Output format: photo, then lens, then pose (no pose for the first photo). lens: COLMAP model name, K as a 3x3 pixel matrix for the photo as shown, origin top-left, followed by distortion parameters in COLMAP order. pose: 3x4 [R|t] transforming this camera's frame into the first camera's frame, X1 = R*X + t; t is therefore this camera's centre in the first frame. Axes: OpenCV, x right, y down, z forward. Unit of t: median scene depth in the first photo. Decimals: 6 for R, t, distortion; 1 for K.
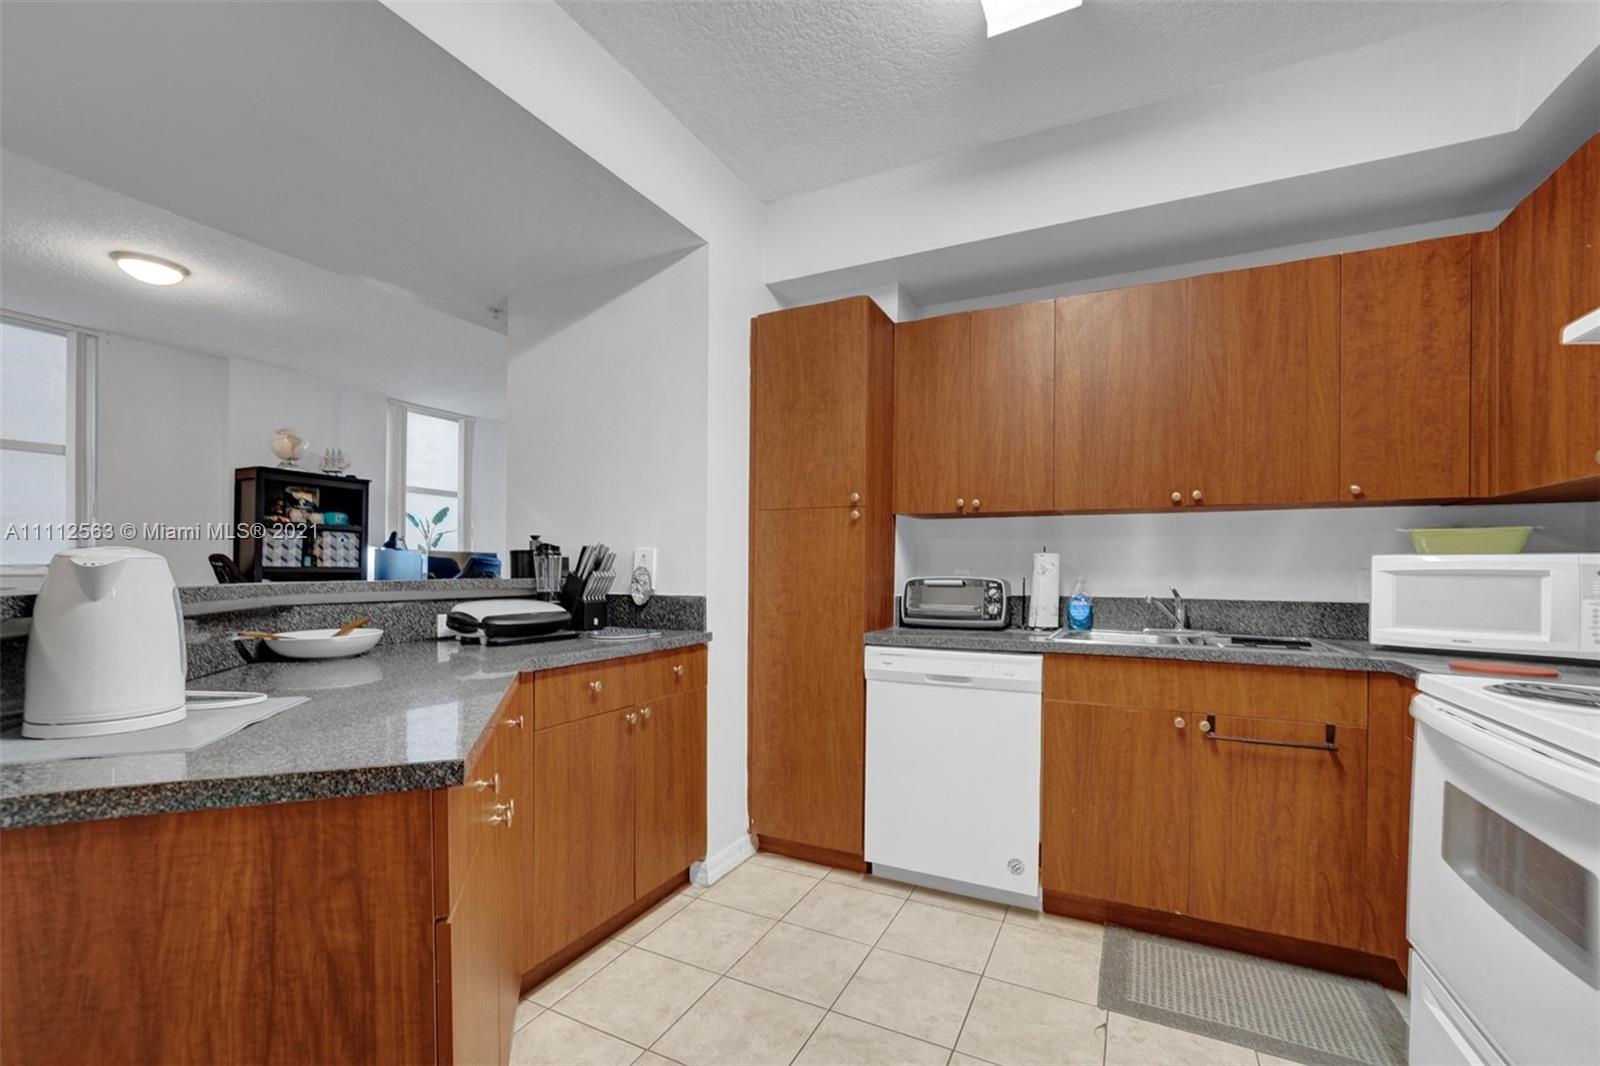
lens RADIAL K [[706.3, 0, 791.5], [0, 706.3, 565.0], [0, 0, 1]] dist [-0.012577, 0.000779]
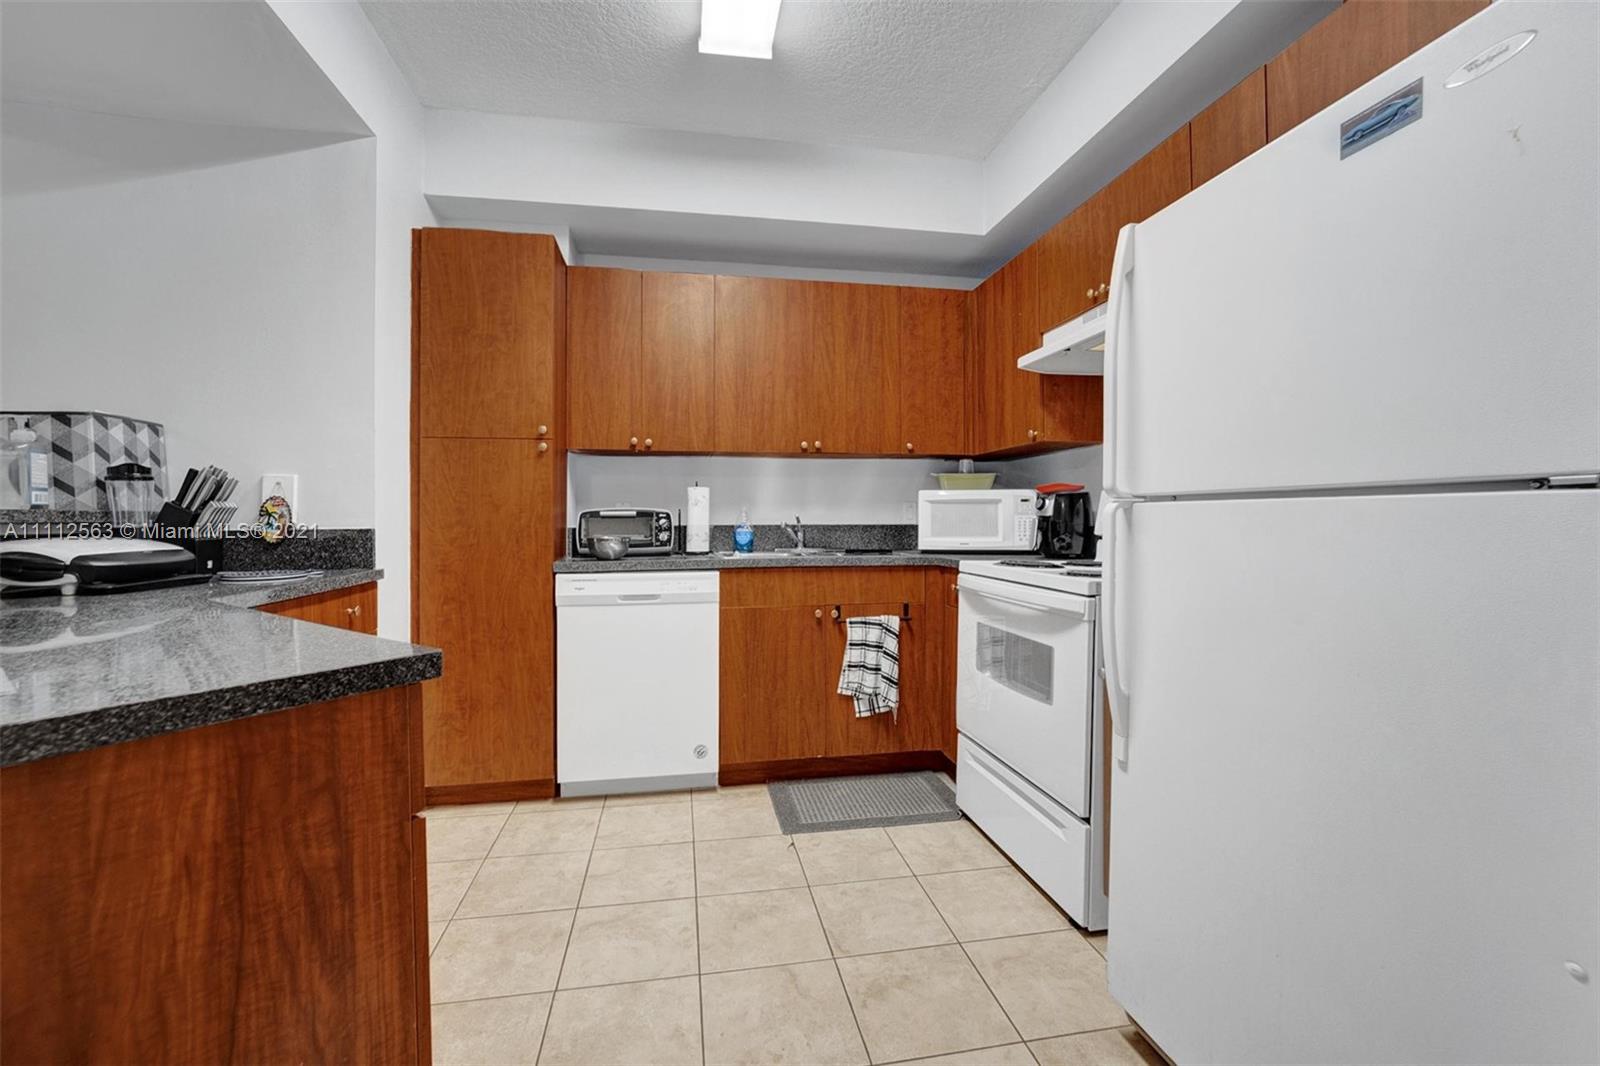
lens RADIAL K [[706.3, 0, 816.2], [0, 706.3, 509.6], [0, 0, 1]] dist [-0.012577, 0.000779]
pose [[0.787149, -0.001658, 0.616760, -0.262272], [0.006395, 0.999965, -0.005474, 0.031672], [-0.616729, 0.008253, 0.787132, -0.053142]]
